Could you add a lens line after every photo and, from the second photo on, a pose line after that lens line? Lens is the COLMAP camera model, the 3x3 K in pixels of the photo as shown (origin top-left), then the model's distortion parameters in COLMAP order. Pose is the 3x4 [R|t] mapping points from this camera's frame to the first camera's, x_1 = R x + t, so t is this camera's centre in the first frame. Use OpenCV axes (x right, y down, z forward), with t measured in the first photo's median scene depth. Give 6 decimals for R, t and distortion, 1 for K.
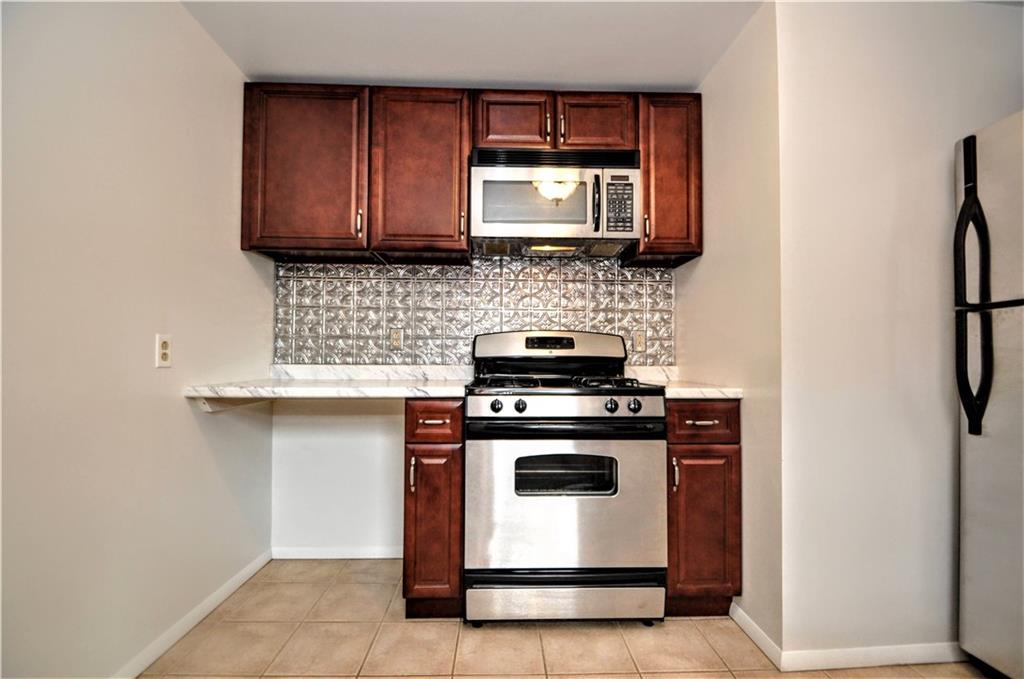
lens RADIAL K [[444.1, 0, 508.5], [0, 444.1, 347.7], [0, 0, 1]] dist [0.012435, -0.016234]
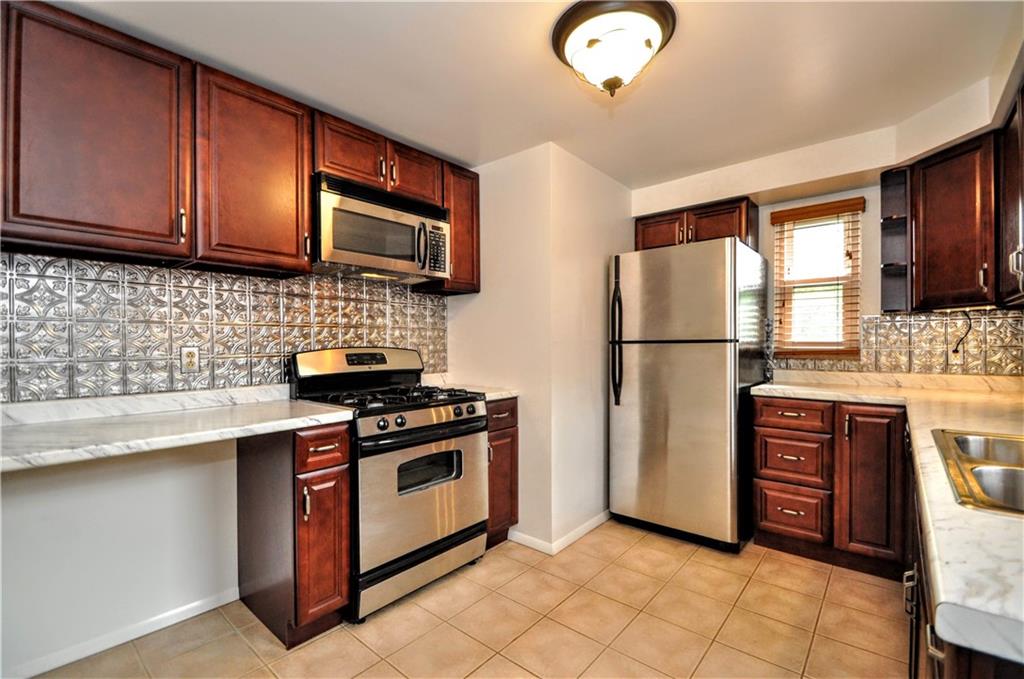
lens RADIAL K [[450.9, 0, 508.8], [0, 450.9, 344.5], [0, 0, 1]] dist [-0.016176, -0.000661]
pose [[0.671607, -0.012835, 0.740797, -0.639889], [-0.010812, 0.999574, 0.027120, -0.104536], [-0.740829, -0.026223, 0.671182, -0.009460]]
